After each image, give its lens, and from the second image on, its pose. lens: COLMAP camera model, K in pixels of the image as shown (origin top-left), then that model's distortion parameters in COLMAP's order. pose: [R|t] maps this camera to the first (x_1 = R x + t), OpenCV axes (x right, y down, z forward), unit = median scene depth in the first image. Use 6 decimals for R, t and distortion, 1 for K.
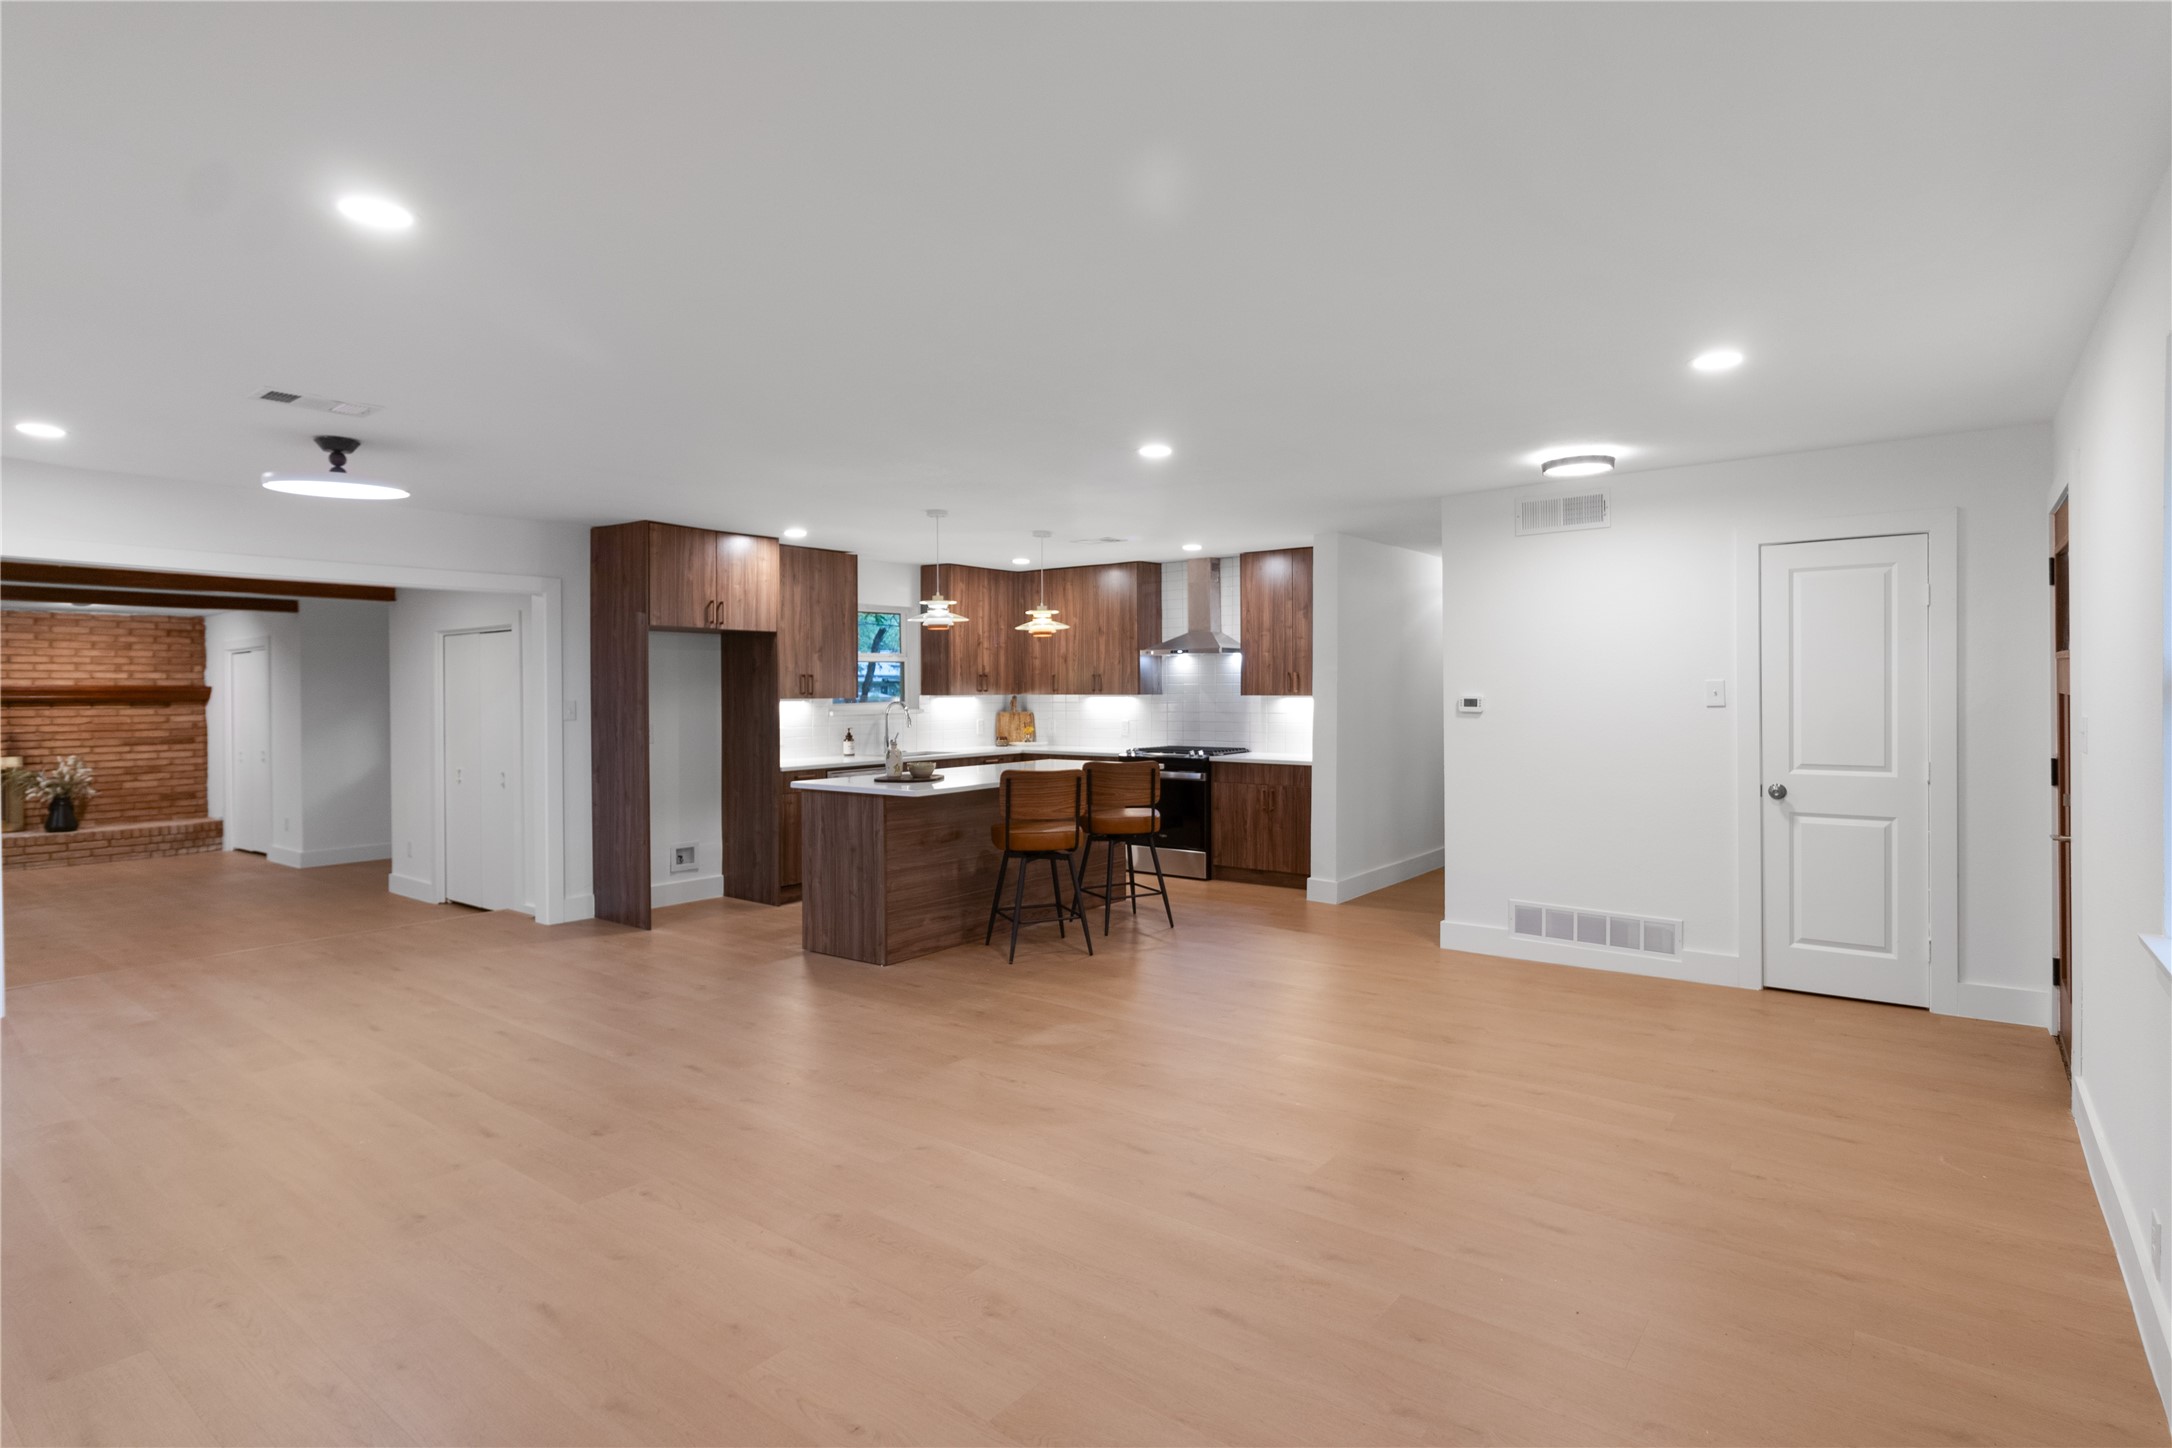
lens RADIAL K [[1106.2, 0, 1089.6], [0, 1106.2, 709.2], [0, 0, 1]] dist [-0.001162, 0.000285]
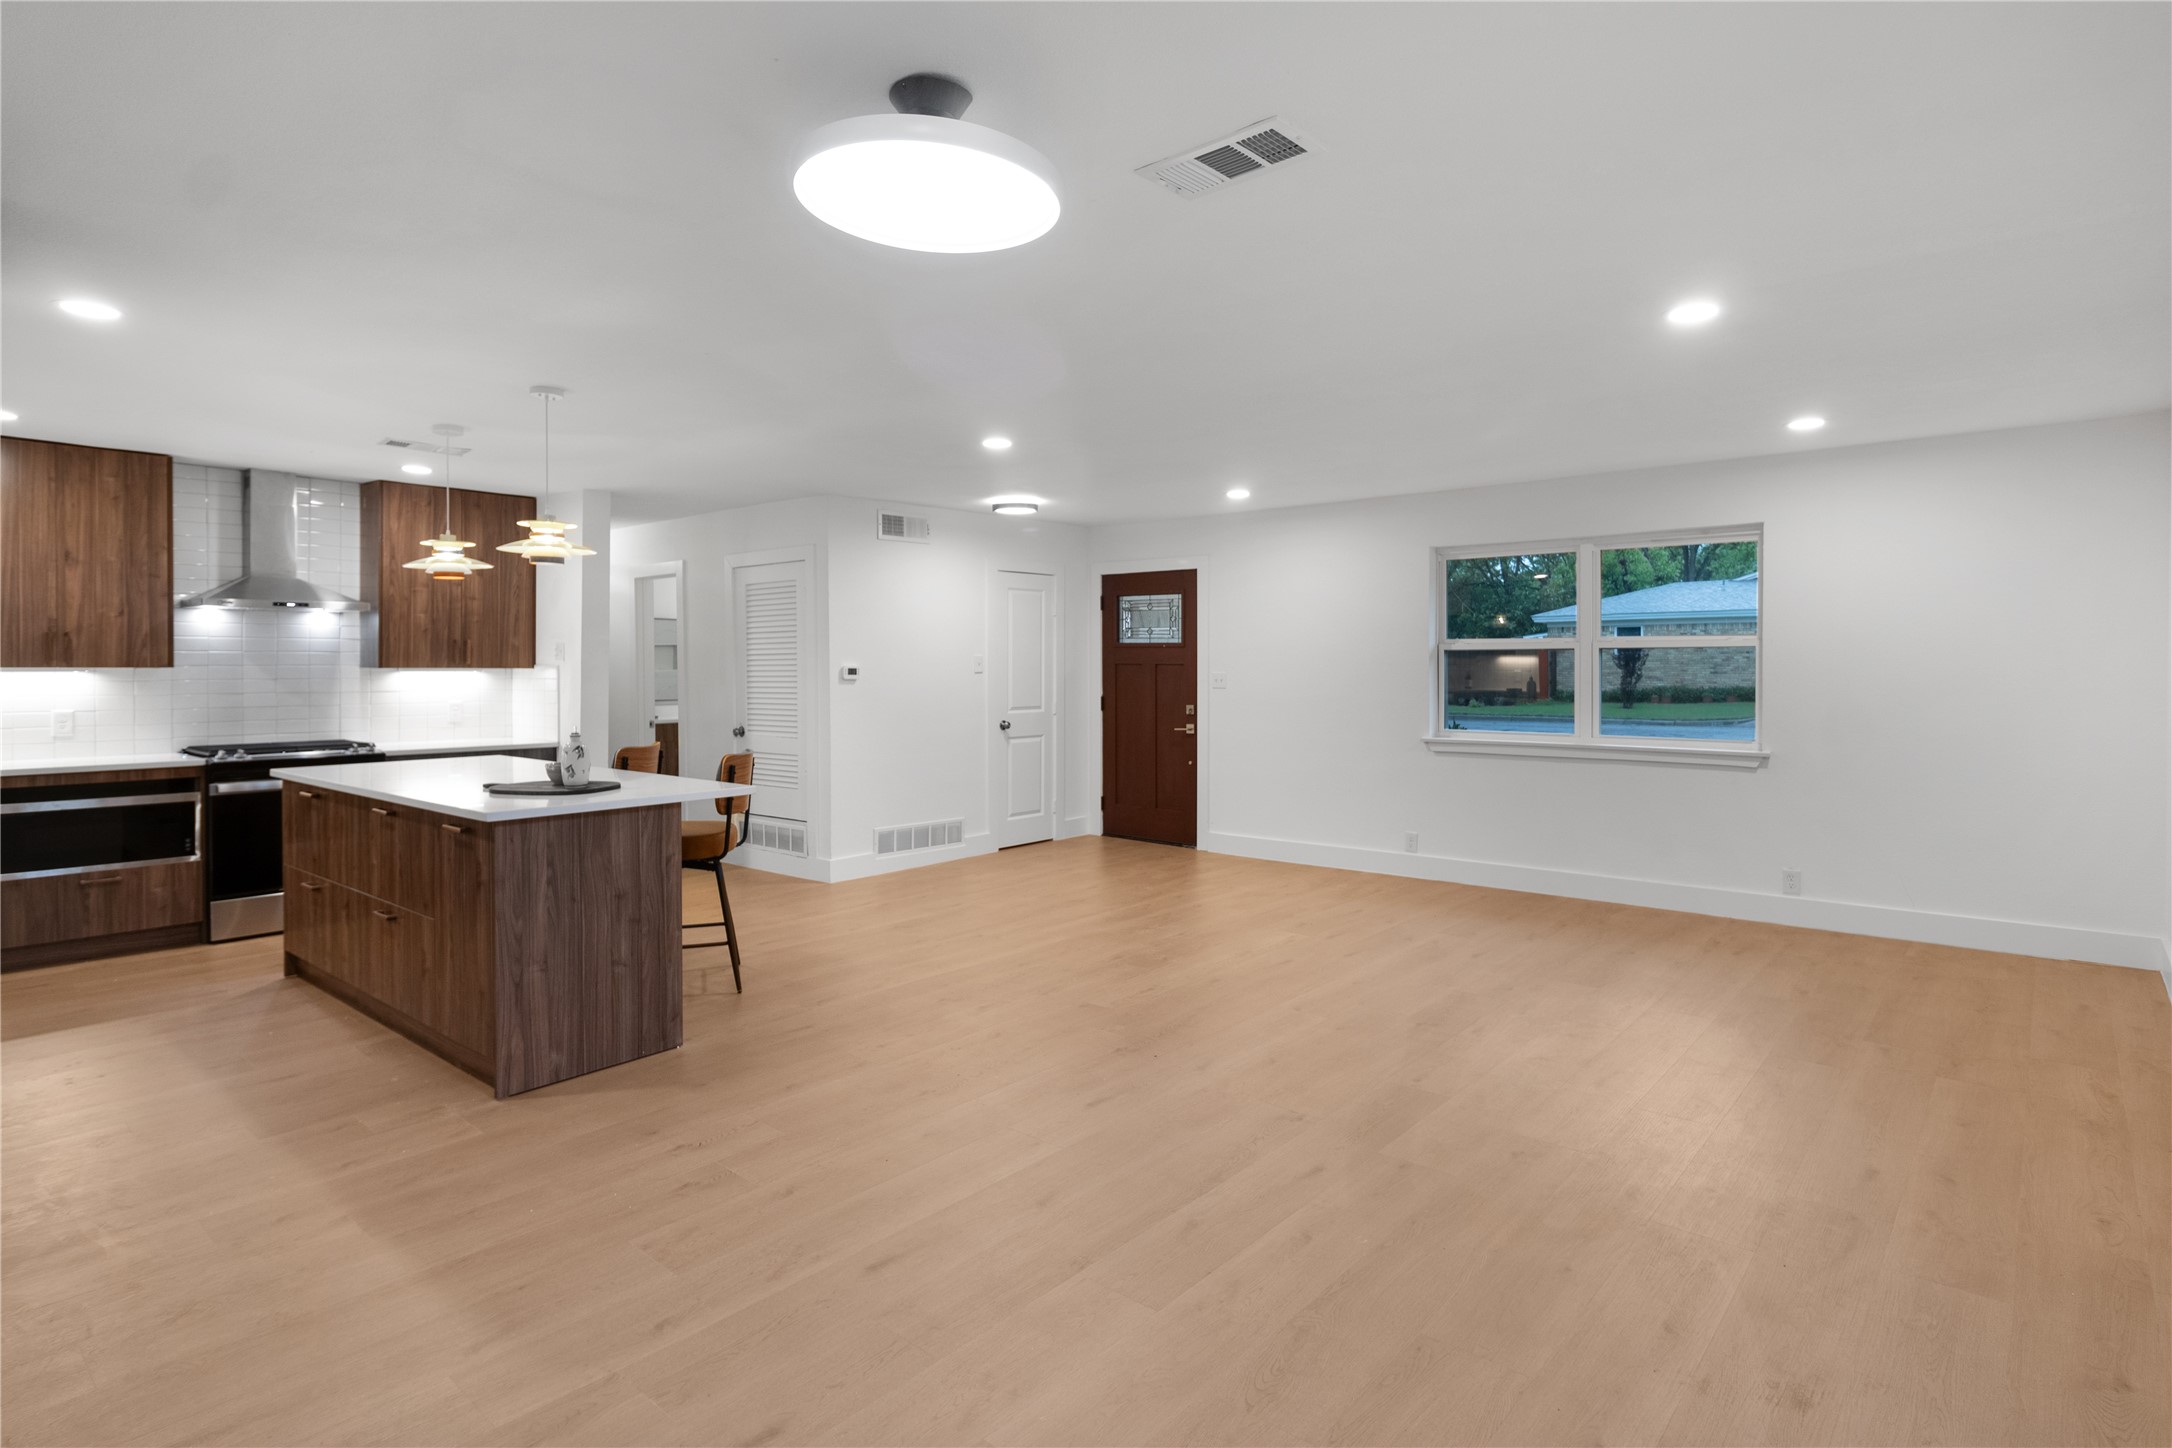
lens RADIAL K [[1106.2, 0, 1089.7], [0, 1106.2, 659.3], [0, 0, 1]] dist [-0.001162, 0.000285]
pose [[0.054178, 0.010394, 0.998477, -0.498115], [0.018428, 0.999765, -0.011407, -0.000575], [-0.998361, 0.019018, 0.053973, 0.397304]]
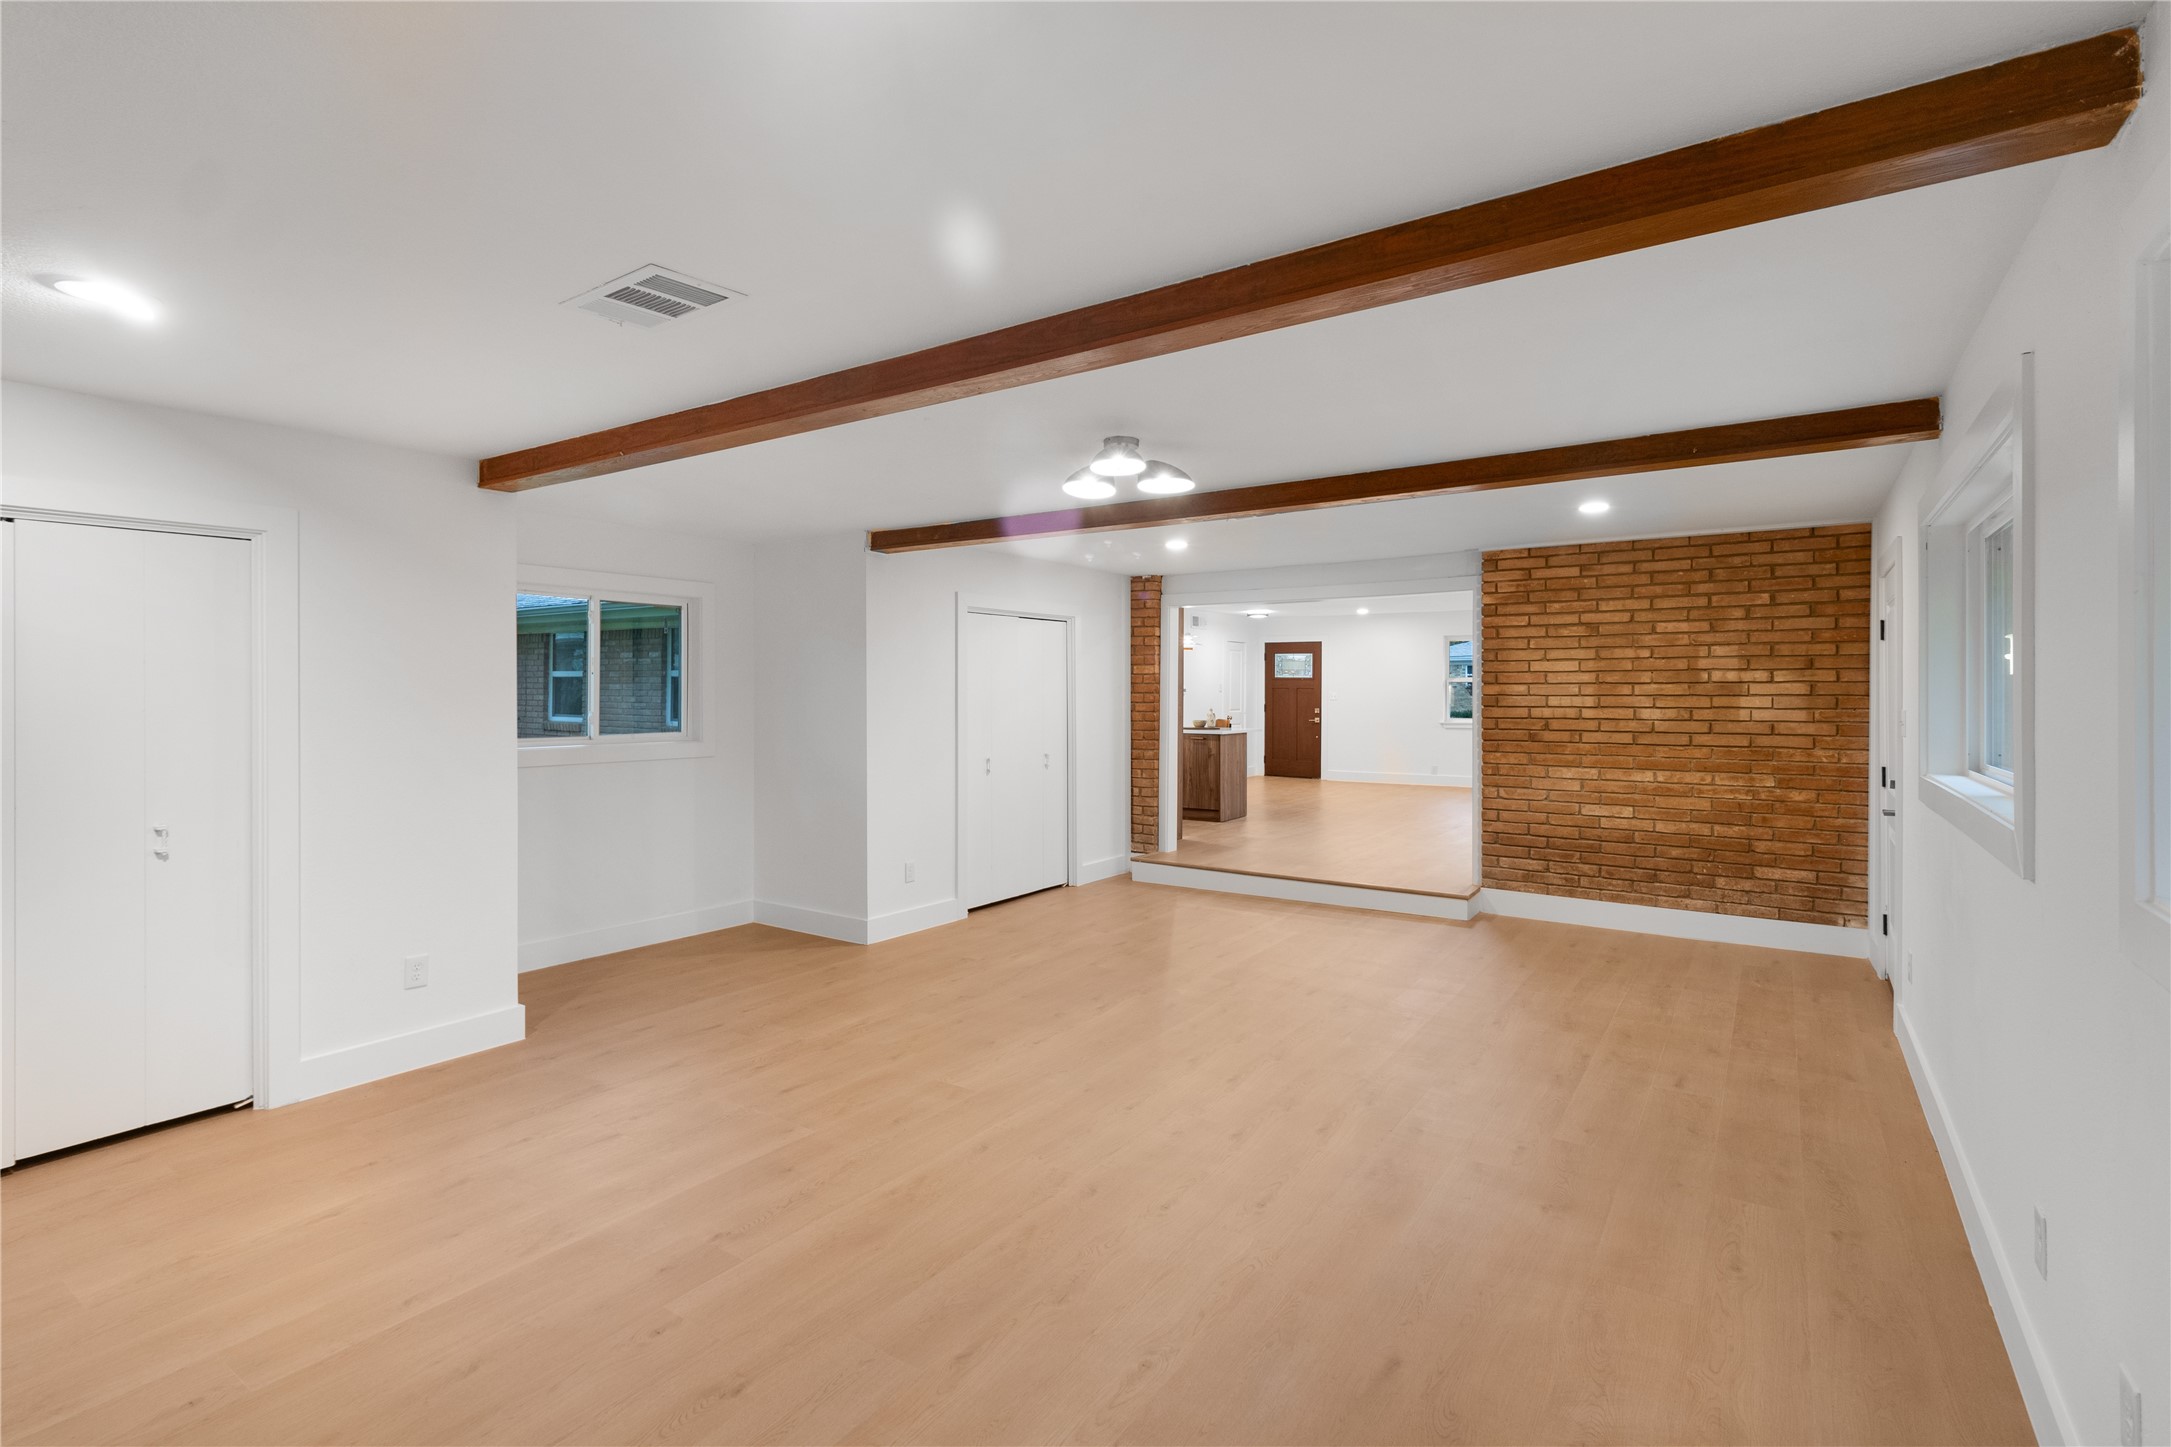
lens RADIAL K [[1105.7, 0, 1082.1], [0, 1105.7, 711.6], [0, 0, 1]] dist [-0.001162, 0.000285]
pose [[-0.087487, -0.003158, 0.996161, -1.148544], [0.026516, 0.999633, 0.005497, 0.009617], [-0.995813, 0.026895, -0.087371, 0.777210]]
